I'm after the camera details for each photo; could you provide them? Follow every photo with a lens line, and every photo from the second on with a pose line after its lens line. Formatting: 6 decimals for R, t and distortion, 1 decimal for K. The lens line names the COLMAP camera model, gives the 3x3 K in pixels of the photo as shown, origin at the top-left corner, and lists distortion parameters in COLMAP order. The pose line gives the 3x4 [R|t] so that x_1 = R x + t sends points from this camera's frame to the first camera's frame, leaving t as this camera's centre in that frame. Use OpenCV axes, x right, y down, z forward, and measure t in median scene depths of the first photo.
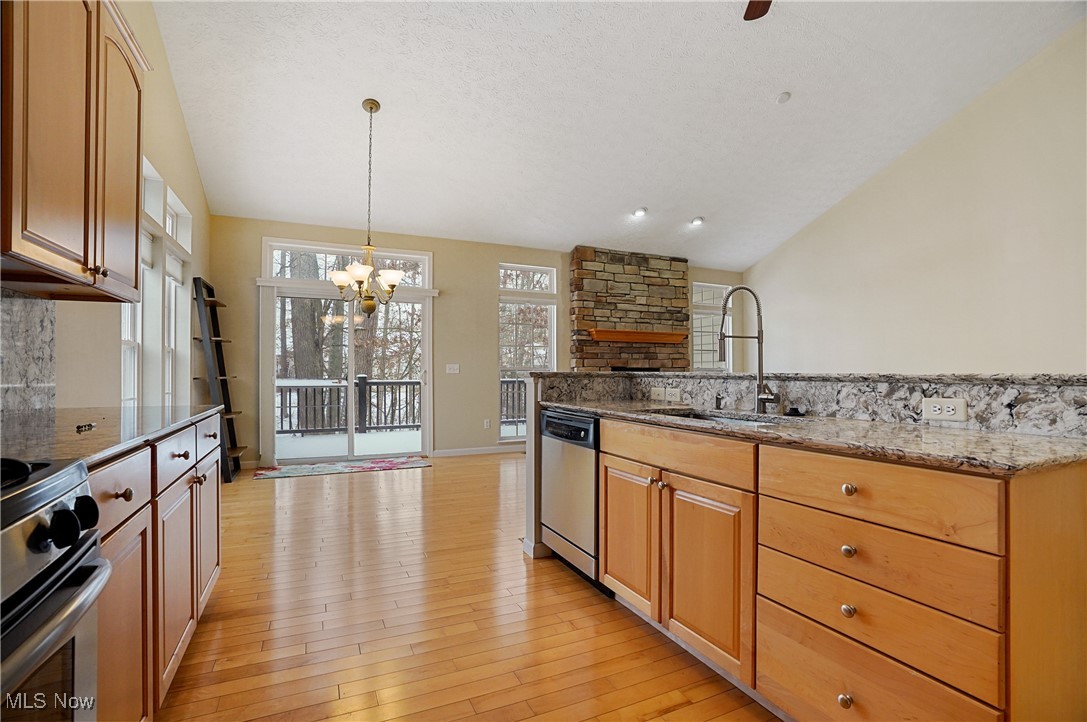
lens RADIAL K [[504.7, 0, 542.5], [0, 504.7, 370.2], [0, 0, 1]] dist [-0.039264, 0.000081]
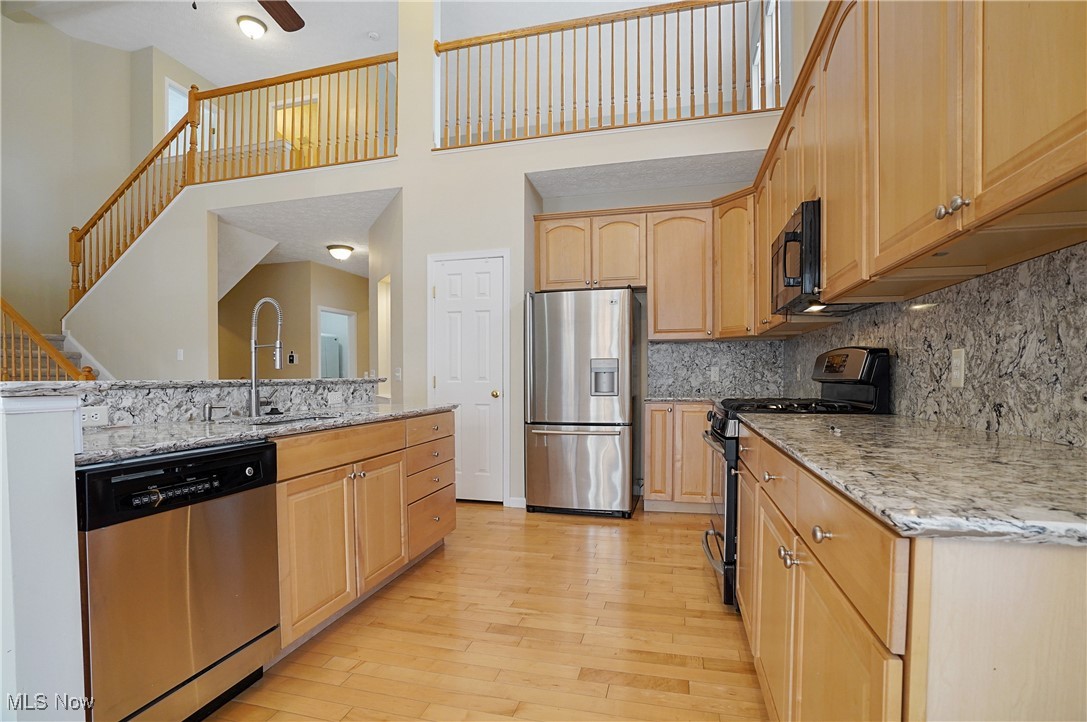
lens RADIAL K [[504.7, 0, 542.5], [0, 504.7, 370.2], [0, 0, 1]] dist [-0.039264, 0.000081]
pose [[-0.775076, 0.001158, 0.631867, -0.866191], [-0.006579, 0.999929, -0.009902, -0.010575], [-0.631834, -0.011831, -0.775013, 1.705517]]
